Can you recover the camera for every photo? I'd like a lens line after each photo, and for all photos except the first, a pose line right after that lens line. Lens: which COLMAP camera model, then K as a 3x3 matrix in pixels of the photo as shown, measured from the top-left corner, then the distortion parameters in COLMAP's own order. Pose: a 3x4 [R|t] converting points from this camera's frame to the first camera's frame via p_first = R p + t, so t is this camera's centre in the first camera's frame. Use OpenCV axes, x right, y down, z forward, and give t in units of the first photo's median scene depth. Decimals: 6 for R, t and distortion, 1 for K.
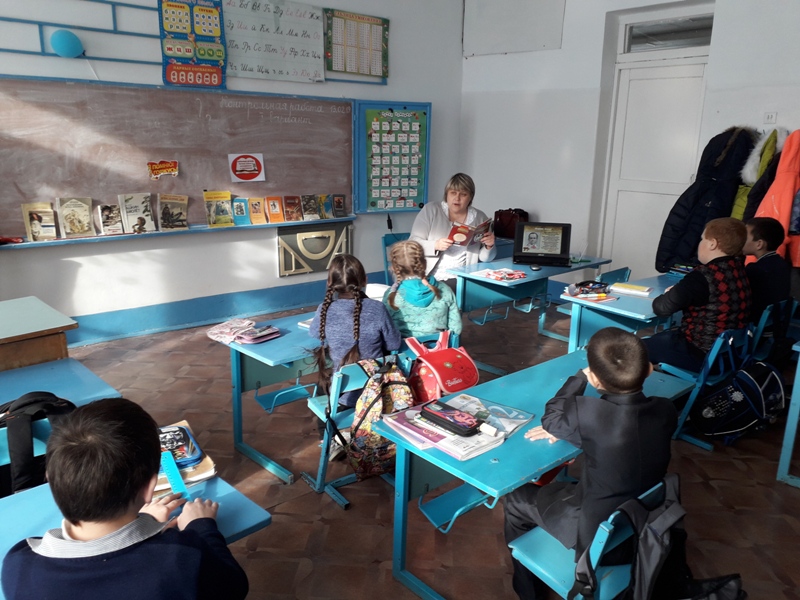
lens RADIAL K [[626.9, 0, 405.2], [0, 626.9, 303.4], [0, 0, 1]] dist [0.045358, -0.081894]
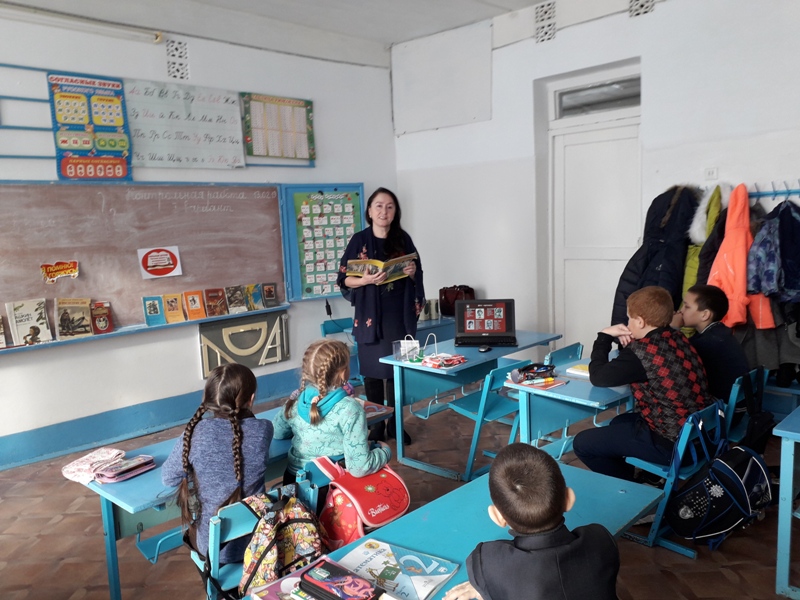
lens RADIAL K [[626.9, 0, 401.7], [0, 626.9, 305.8], [0, 0, 1]] dist [0.045358, -0.081894]
pose [[0.996470, -0.070060, 0.046261, 0.052941], [0.075079, 0.990224, -0.117556, -0.020224], [-0.037573, 0.120614, 0.991988, 0.092563]]
